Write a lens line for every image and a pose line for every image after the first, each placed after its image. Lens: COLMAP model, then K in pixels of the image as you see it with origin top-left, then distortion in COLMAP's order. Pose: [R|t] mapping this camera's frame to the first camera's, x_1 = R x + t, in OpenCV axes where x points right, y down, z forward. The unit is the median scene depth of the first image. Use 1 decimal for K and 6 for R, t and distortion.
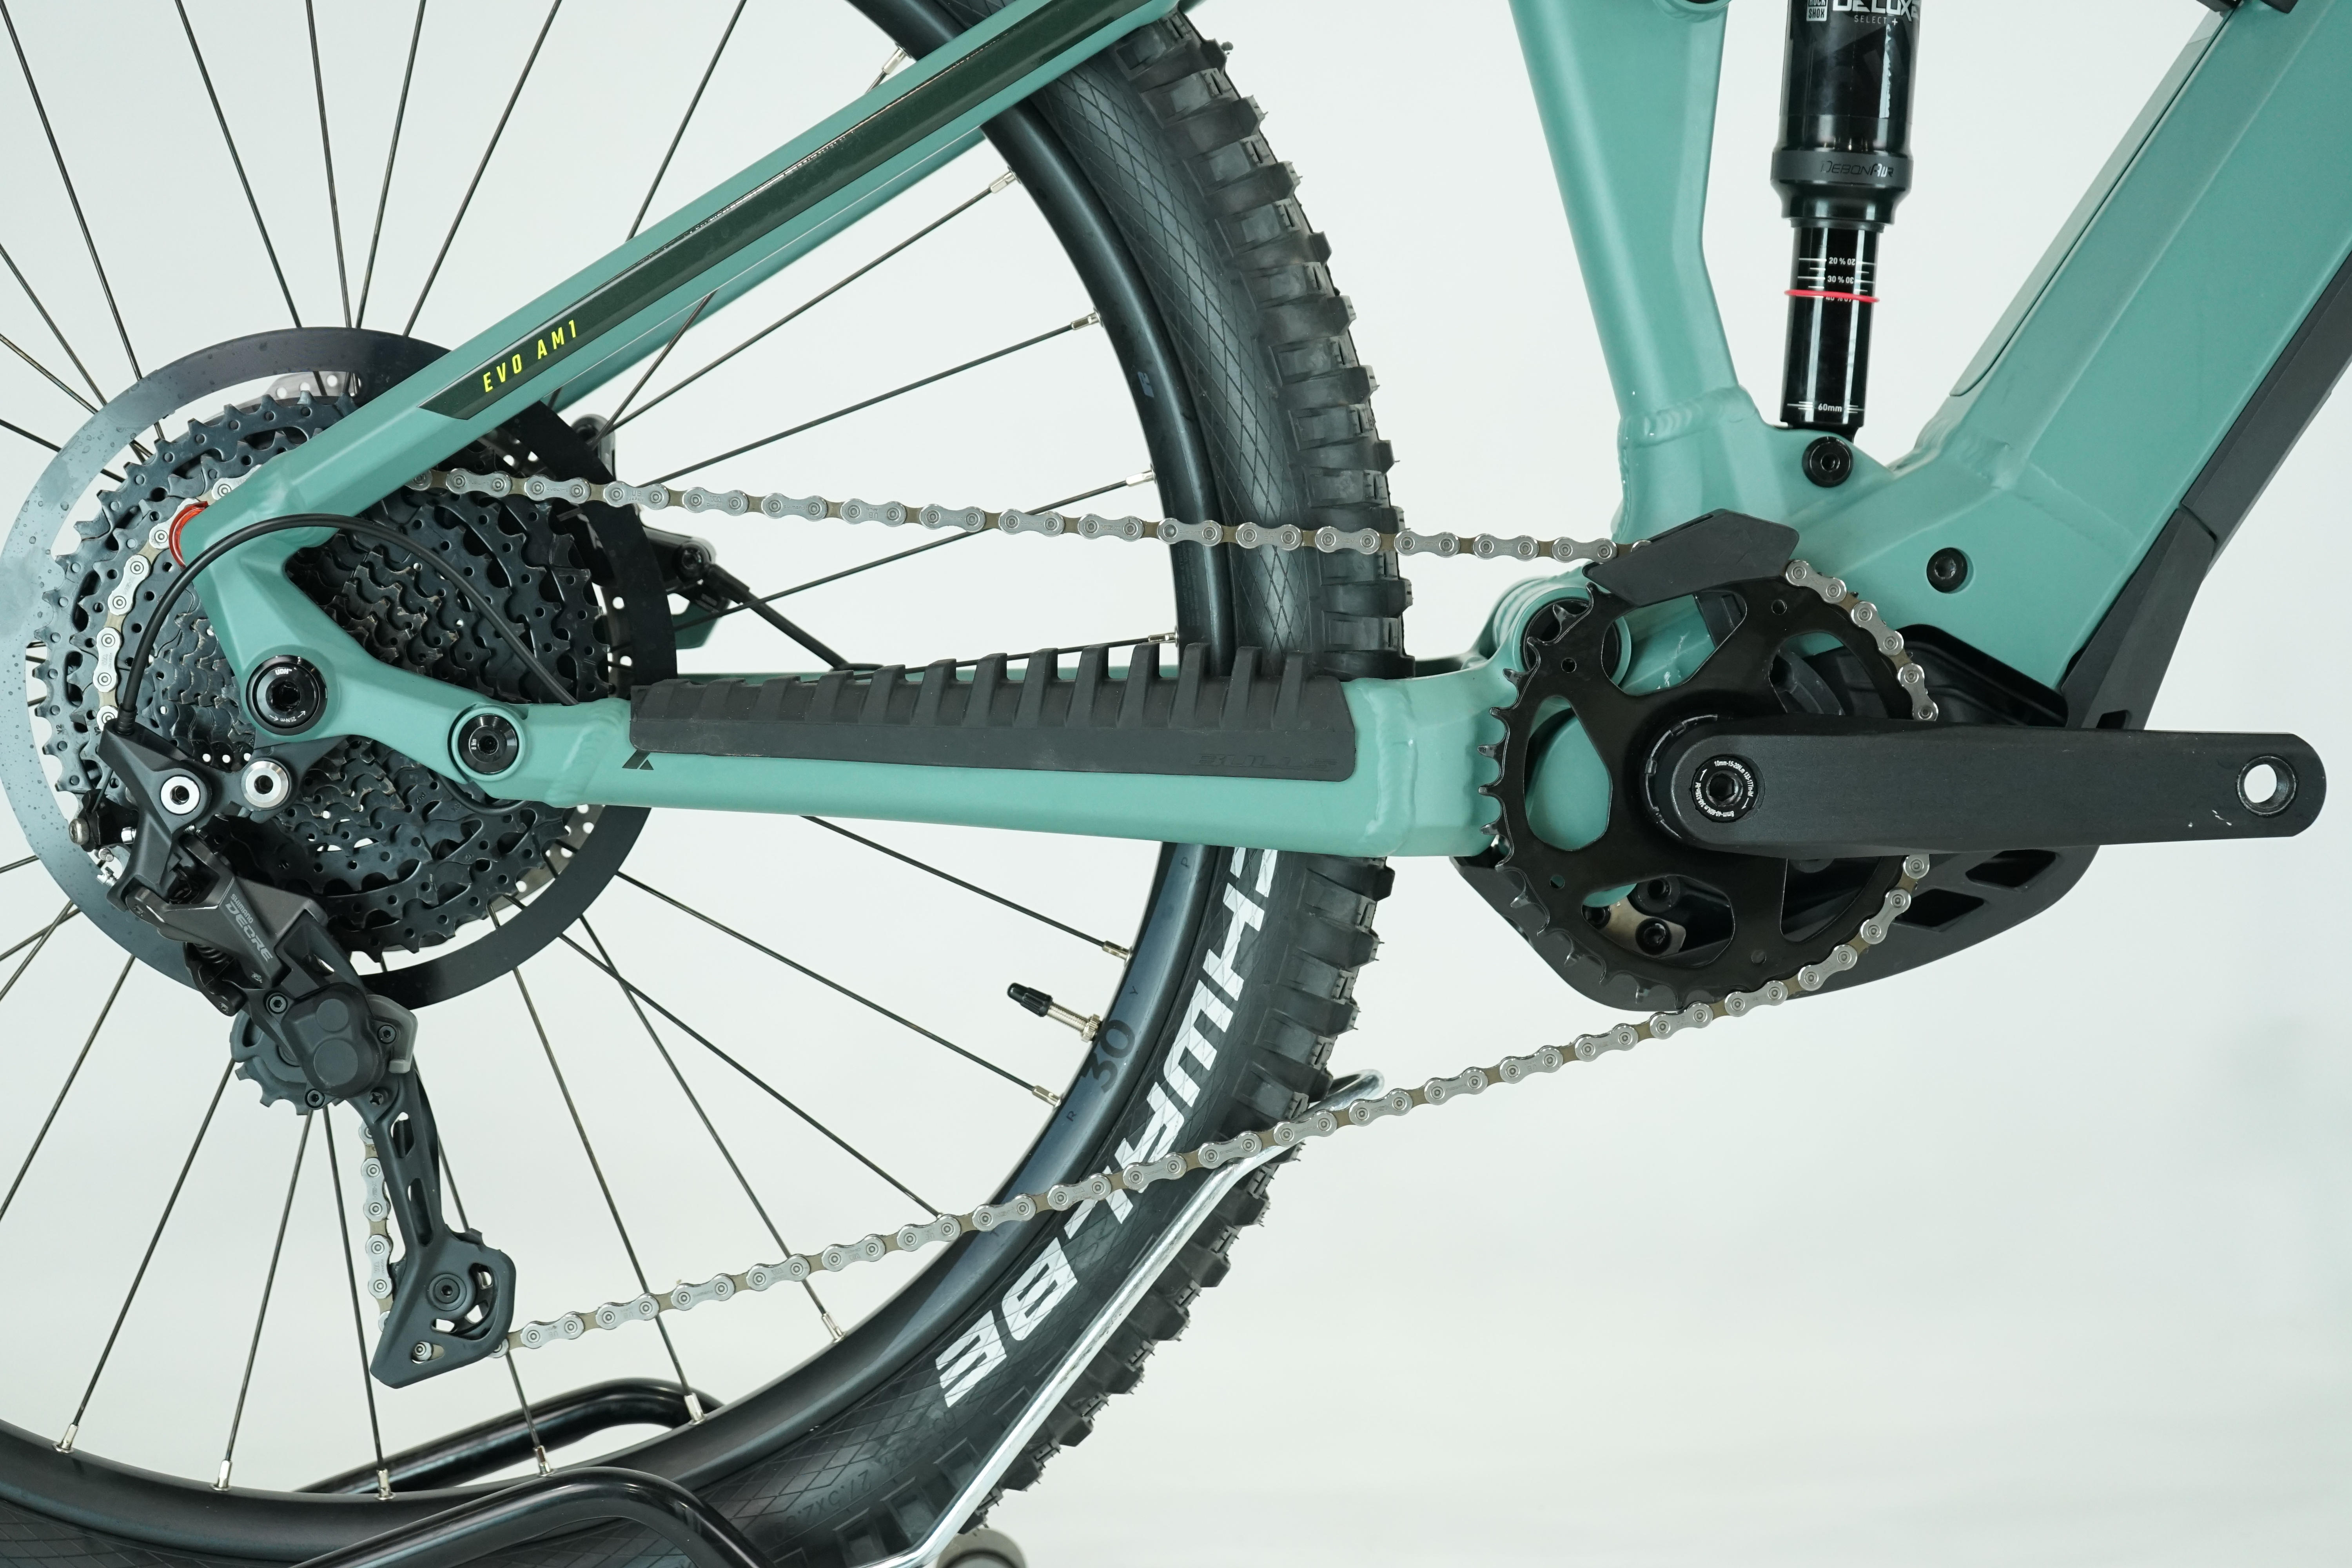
lens RADIAL K [[4373.2, 0, 1176.0], [0, 4373.2, 784.0], [0, 0, 1]] dist [0.019706, -0.048308]
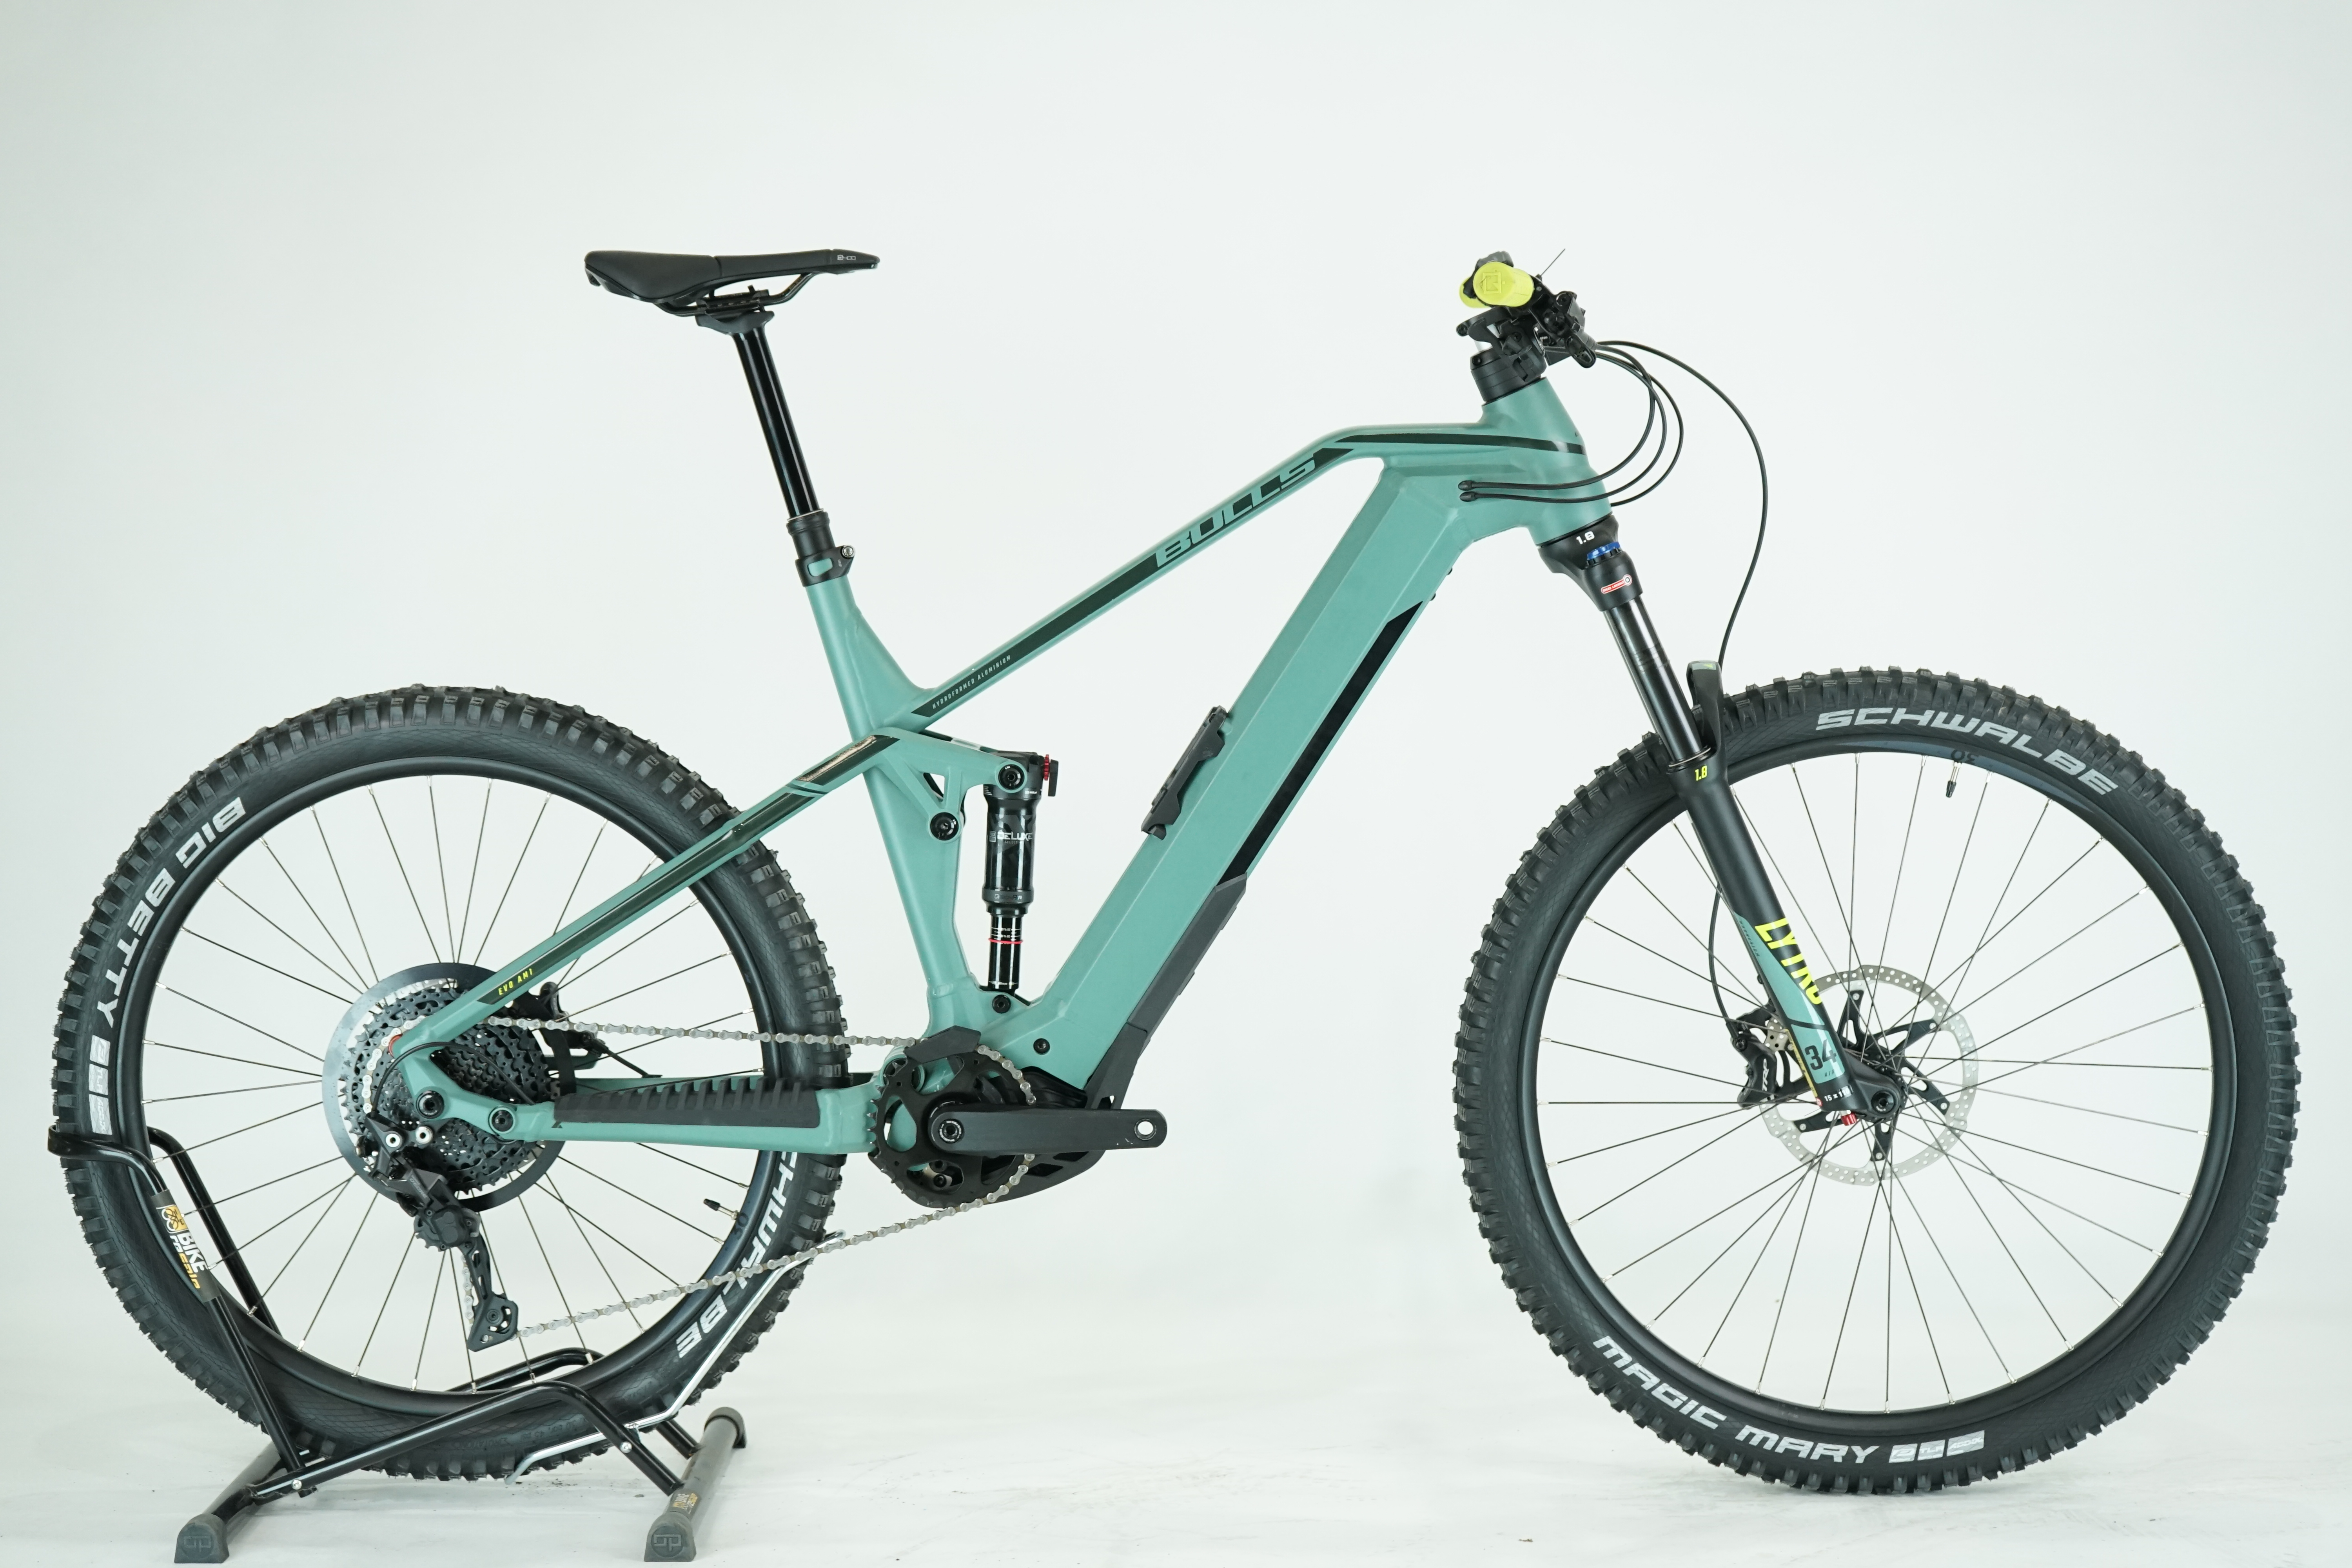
lens RADIAL K [[3691.1, 0, 1176.0], [0, 3691.1, 784.0], [0, 0, 1]] dist [0.025114, -0.090578]
pose [[0.999437, -0.010253, -0.031945, 0.330690], [0.009956, 0.999906, -0.009433, -0.186999], [0.032038, 0.009110, 0.999445, -1.270704]]
